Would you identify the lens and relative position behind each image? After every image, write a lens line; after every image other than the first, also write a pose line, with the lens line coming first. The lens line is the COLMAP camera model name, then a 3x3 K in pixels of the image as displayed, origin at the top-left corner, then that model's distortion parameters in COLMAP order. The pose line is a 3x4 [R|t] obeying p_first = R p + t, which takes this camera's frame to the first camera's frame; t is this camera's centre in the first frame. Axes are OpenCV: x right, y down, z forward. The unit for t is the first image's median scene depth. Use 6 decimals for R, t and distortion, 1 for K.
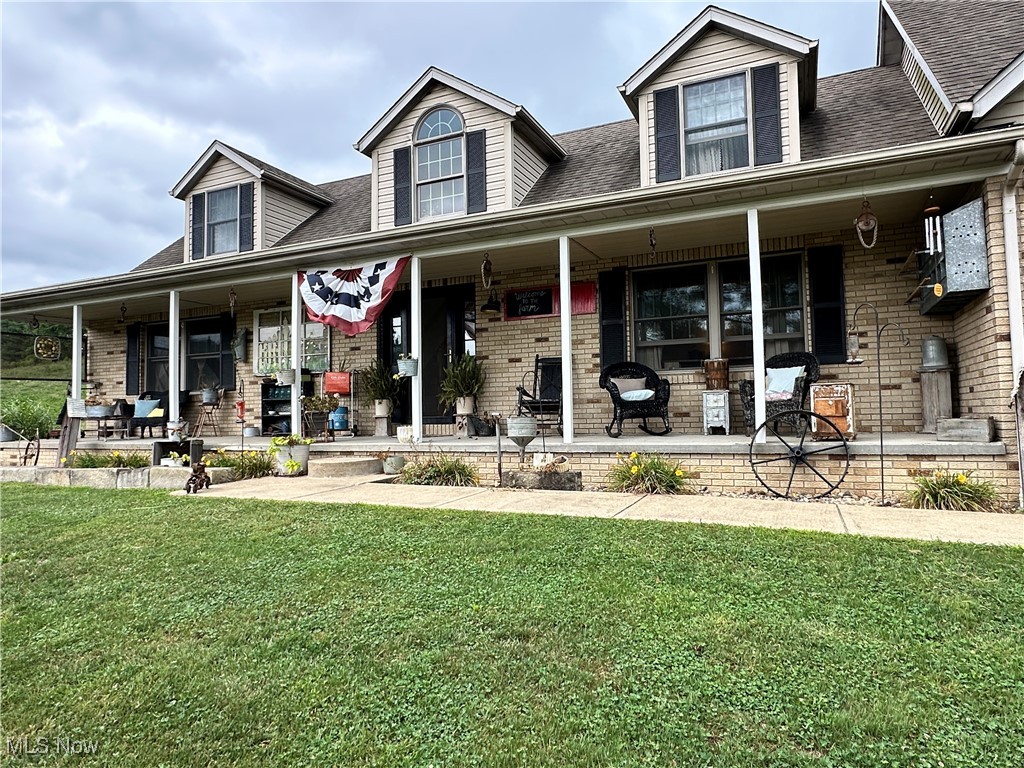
lens RADIAL K [[644.5, 0, 511.2], [0, 644.5, 383.8], [0, 0, 1]] dist [0.007208, 0.000676]
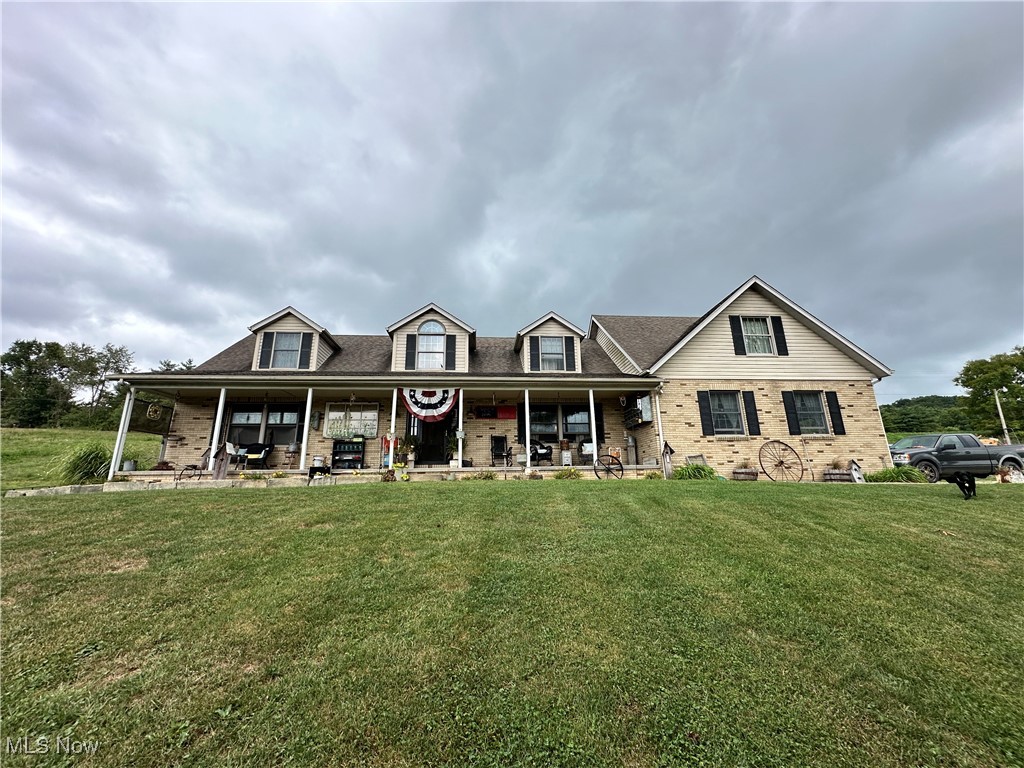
lens RADIAL K [[412.1, 0, 512.4], [0, 412.1, 381.1], [0, 0, 1]] dist [-0.002082, -0.000046]
pose [[0.873970, 0.131675, 0.467802, -0.623284], [-0.024961, 0.973486, -0.227380, 0.105240], [-0.485339, 0.187046, 0.854084, -0.361025]]
